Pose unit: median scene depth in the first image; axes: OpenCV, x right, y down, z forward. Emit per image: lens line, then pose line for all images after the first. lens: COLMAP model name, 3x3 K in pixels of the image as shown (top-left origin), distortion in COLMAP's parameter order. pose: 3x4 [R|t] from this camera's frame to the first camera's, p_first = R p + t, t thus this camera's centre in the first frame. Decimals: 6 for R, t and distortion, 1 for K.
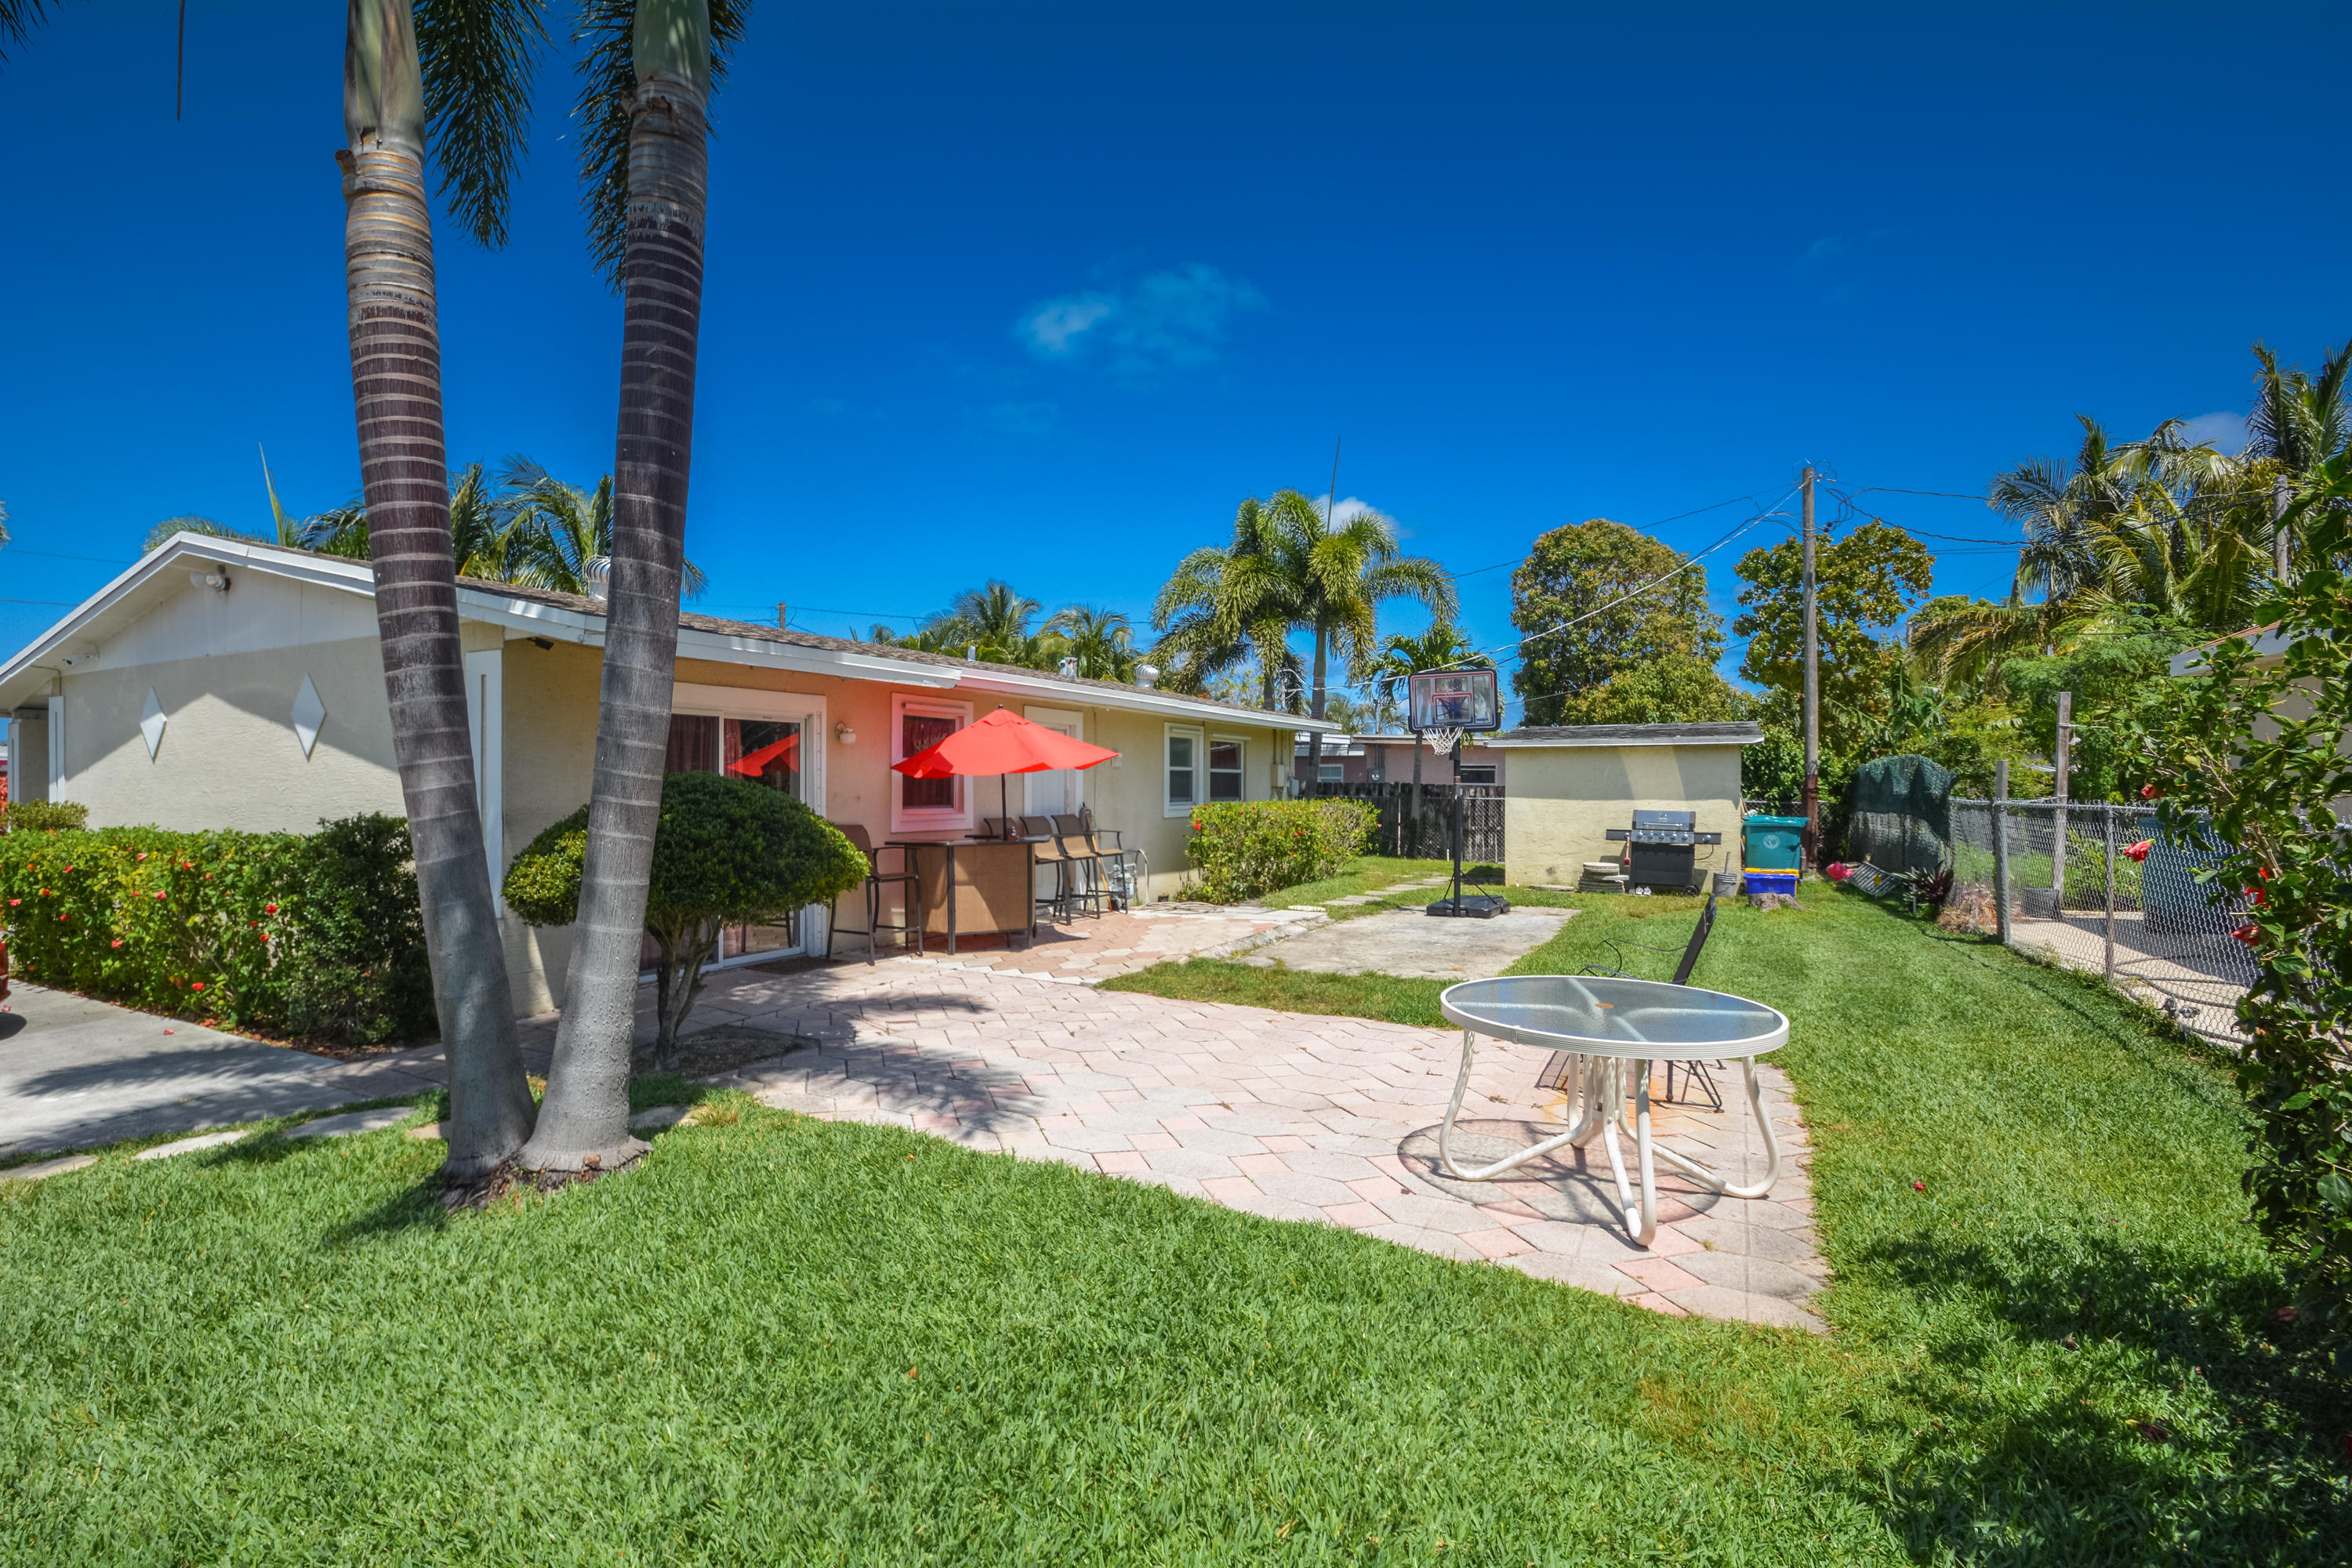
lens RADIAL K [[1112.8, 0, 1176.1], [0, 1112.8, 786.7], [0, 0, 1]] dist [-0.006239, -0.002534]
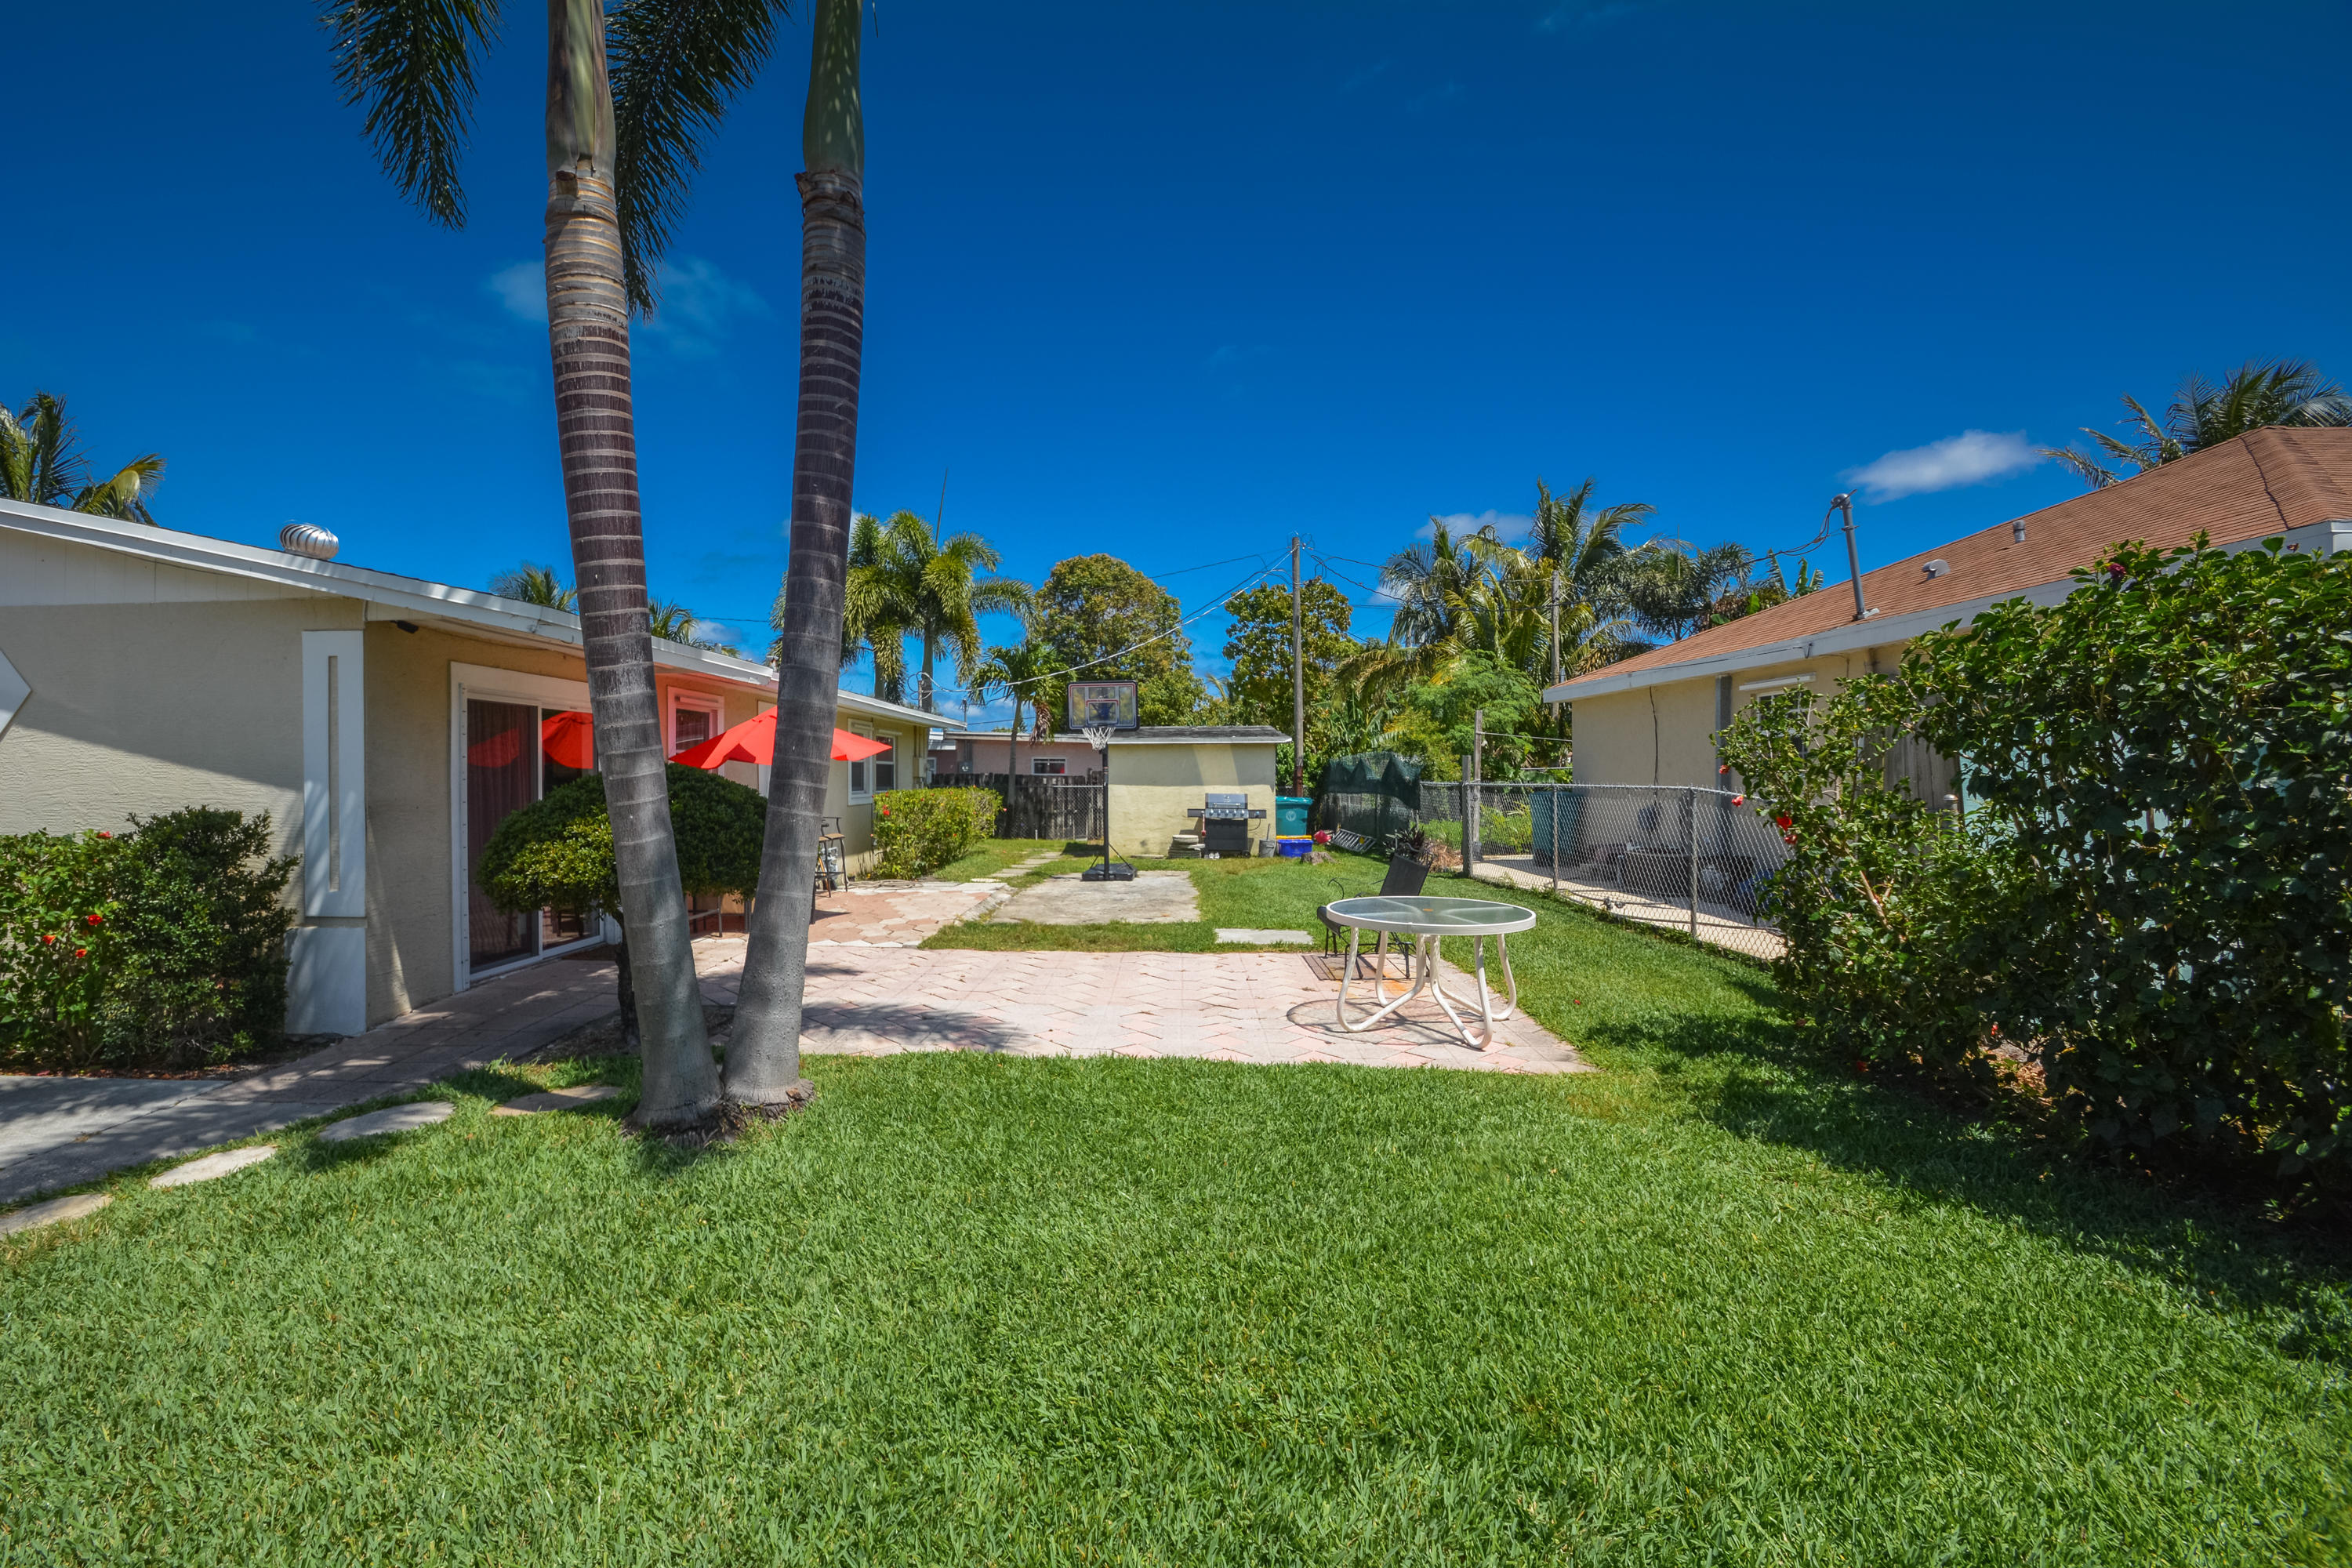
lens RADIAL K [[1012.9, 0, 1170.5], [0, 1012.9, 779.9], [0, 0, 1]] dist [-0.006302, 0.000553]
pose [[0.893757, -0.007438, 0.448489, -0.147728], [0.006967, 0.999972, 0.002700, 0.001935], [-0.448497, 0.000711, 0.893784, -0.028489]]
